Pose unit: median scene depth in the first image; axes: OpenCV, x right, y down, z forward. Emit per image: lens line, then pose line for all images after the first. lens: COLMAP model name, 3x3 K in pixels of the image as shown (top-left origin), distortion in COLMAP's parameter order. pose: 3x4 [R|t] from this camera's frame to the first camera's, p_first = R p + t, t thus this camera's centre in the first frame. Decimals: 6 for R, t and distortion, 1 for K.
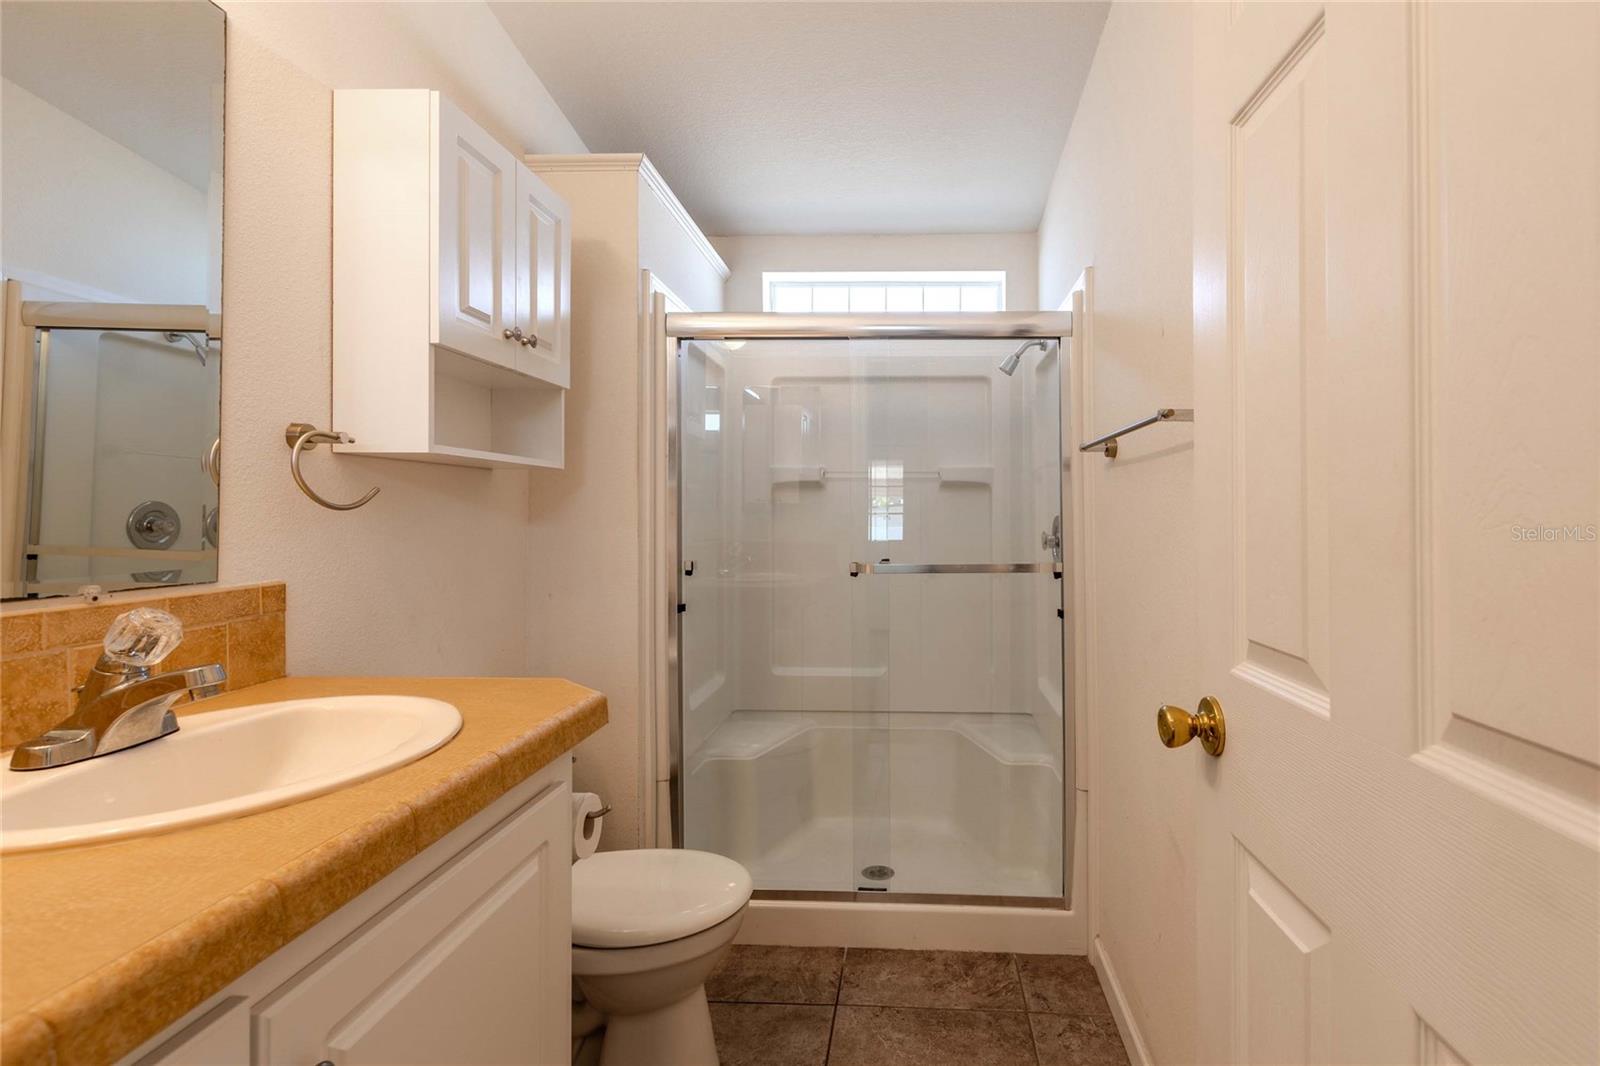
lens RADIAL K [[772.9, 0, 804.6], [0, 772.9, 538.6], [0, 0, 1]] dist [0.003797, -0.000569]
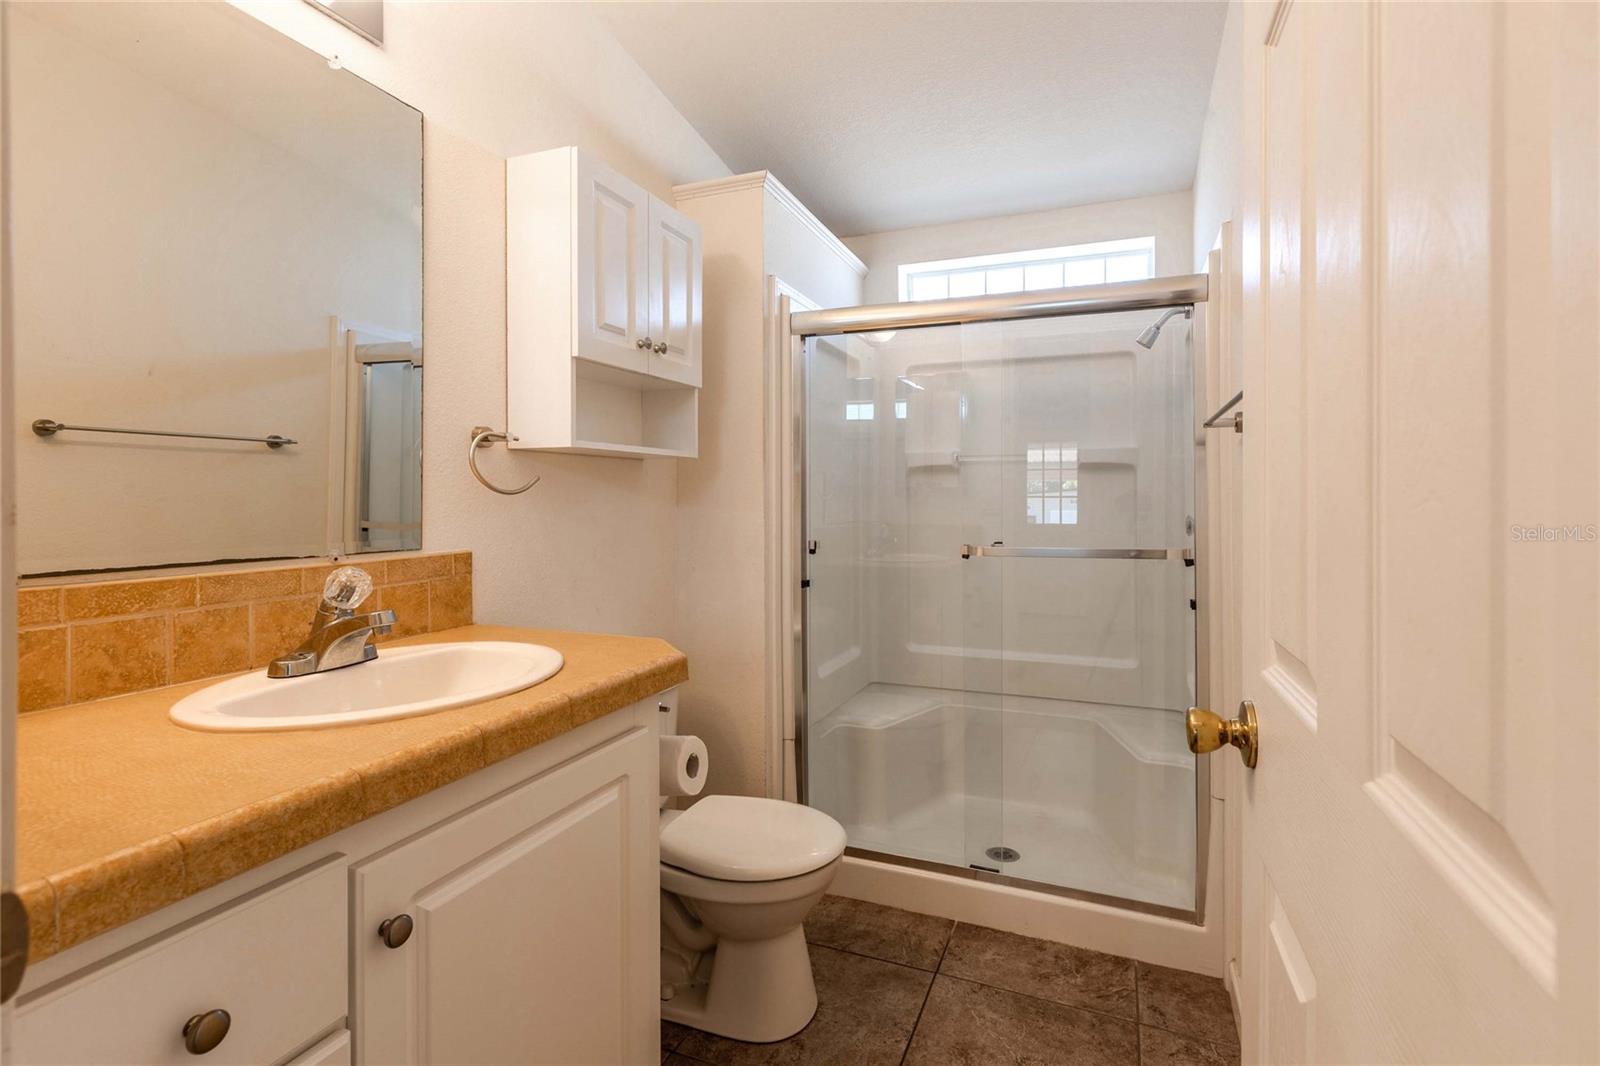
lens RADIAL K [[730.0, 0, 800.0], [0, 730.0, 533.0], [0, 0, 1]] dist [0.003859, -0.000255]
pose [[0.944370, 0.012791, -0.328636, 0.185625], [-0.008068, 0.999844, 0.015733, 0.002457], [0.328786, -0.012207, 0.944326, 0.027761]]
